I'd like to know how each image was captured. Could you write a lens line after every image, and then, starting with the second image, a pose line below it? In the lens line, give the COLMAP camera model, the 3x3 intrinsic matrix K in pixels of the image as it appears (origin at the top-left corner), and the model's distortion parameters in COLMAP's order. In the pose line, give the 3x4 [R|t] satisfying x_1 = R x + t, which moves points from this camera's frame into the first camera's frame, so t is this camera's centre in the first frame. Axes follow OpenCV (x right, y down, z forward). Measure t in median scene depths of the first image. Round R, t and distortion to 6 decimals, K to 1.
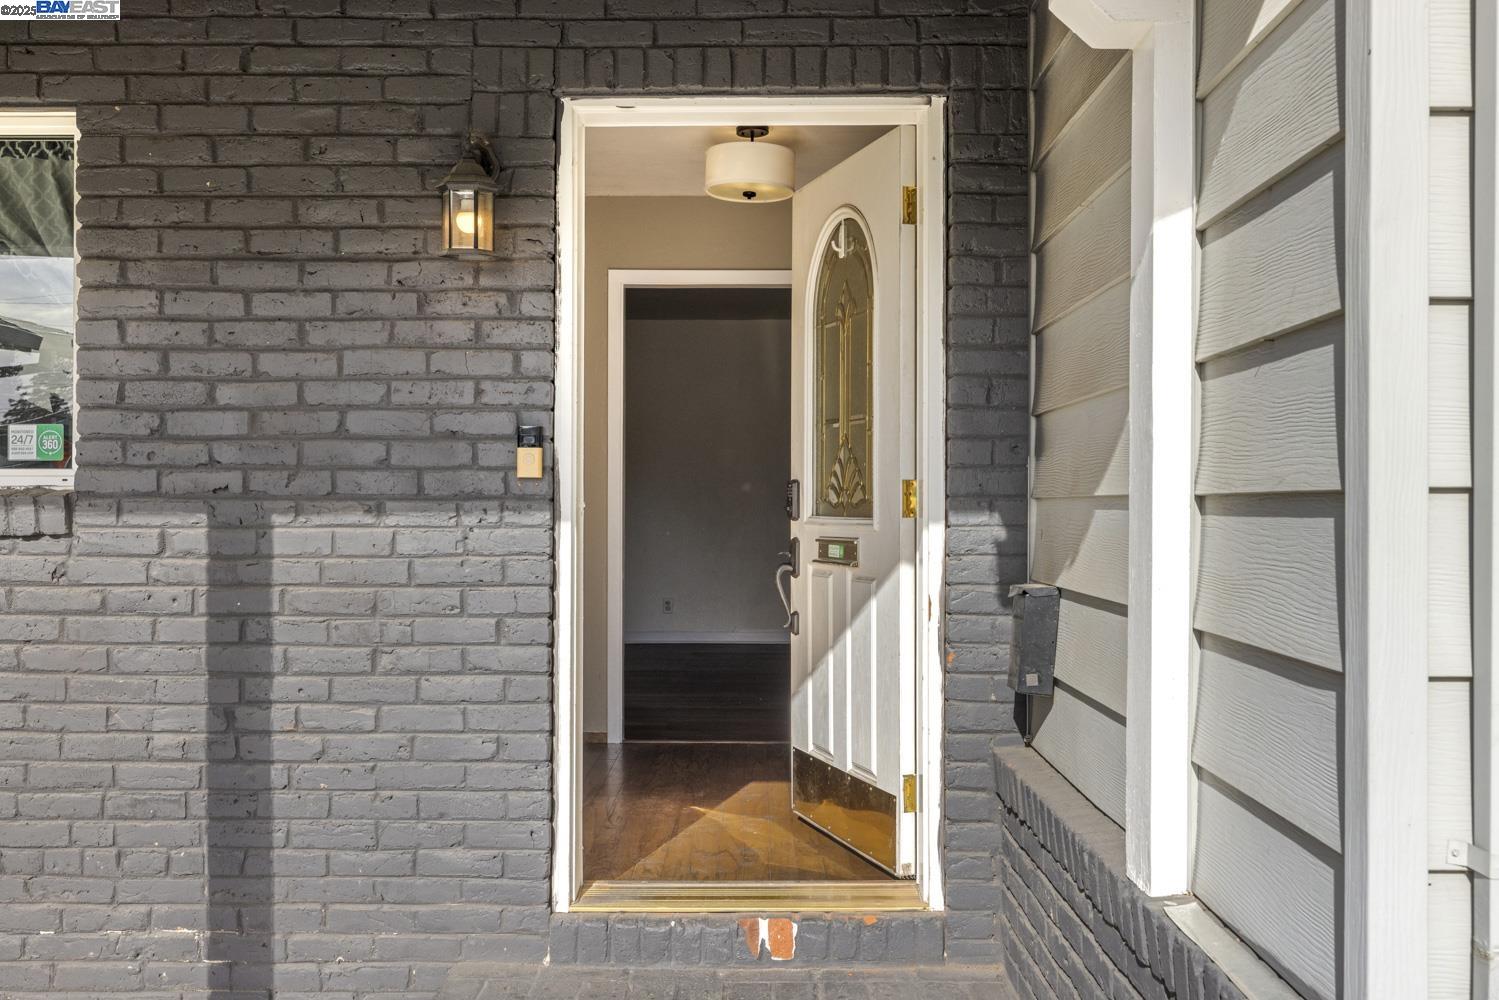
lens RADIAL K [[1512.7, 0, 749.9], [0, 1512.7, 500.0], [0, 0, 1]] dist [0.002286, 0.000000]
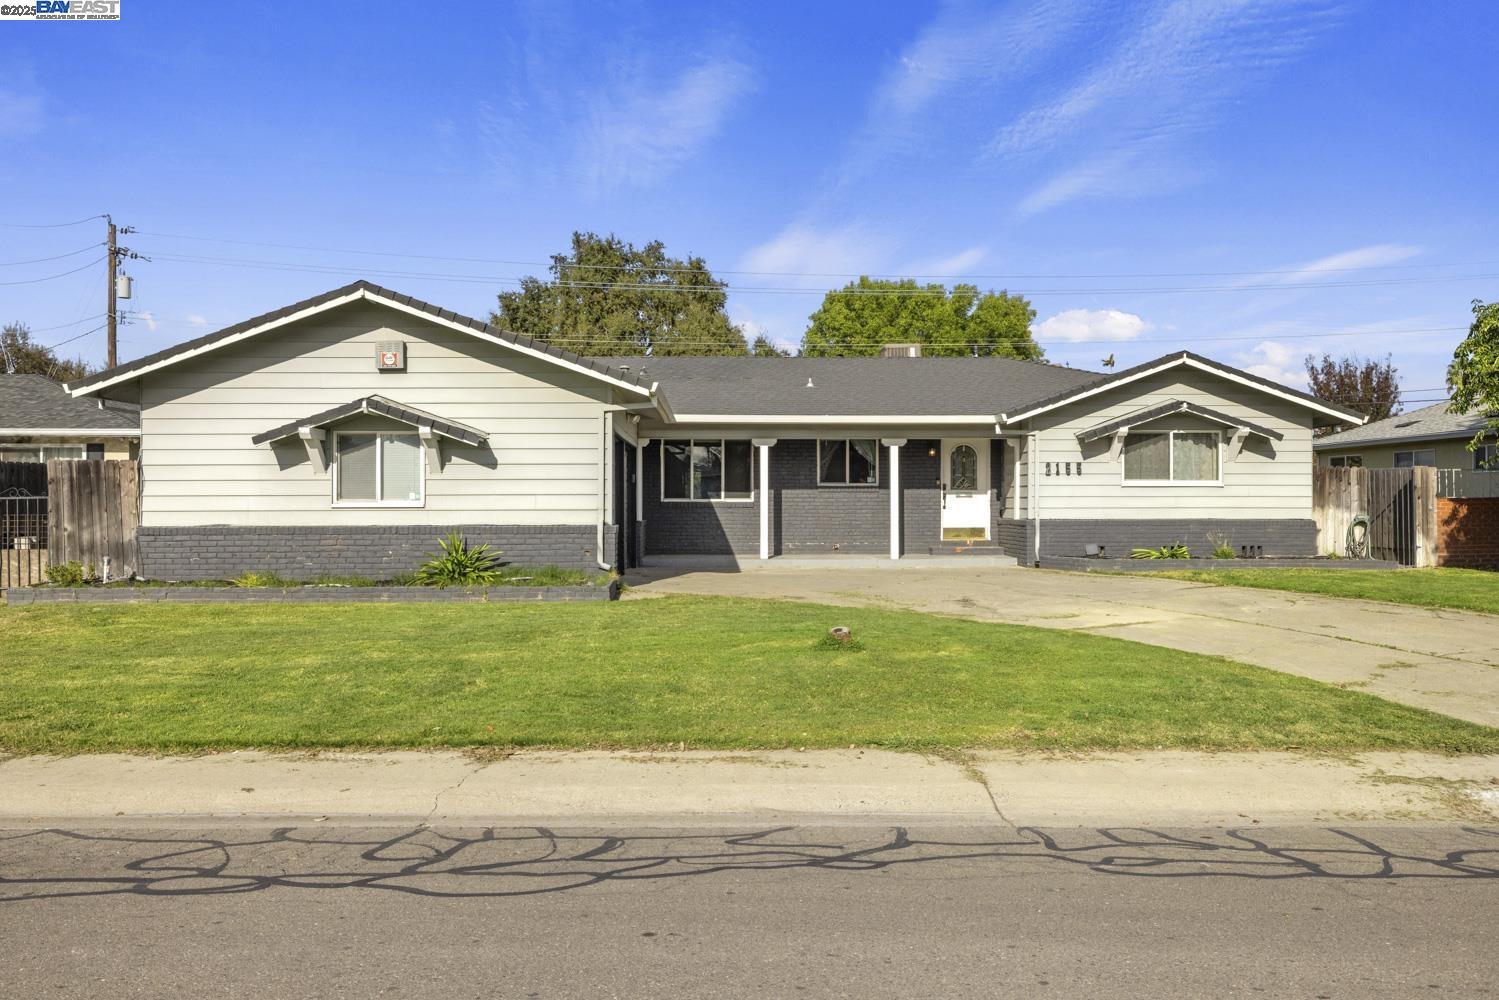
lens RADIAL K [[1204.3, 0, 748.7], [0, 1204.3, 500.0], [0, 0, 1]] dist [0.000582, 0.000052]
pose [[0.999351, -0.001722, 0.035974, -1.365782], [0.001606, 0.999993, 0.003242, 0.043019], [-0.035980, -0.003183, 0.999347, -5.268891]]
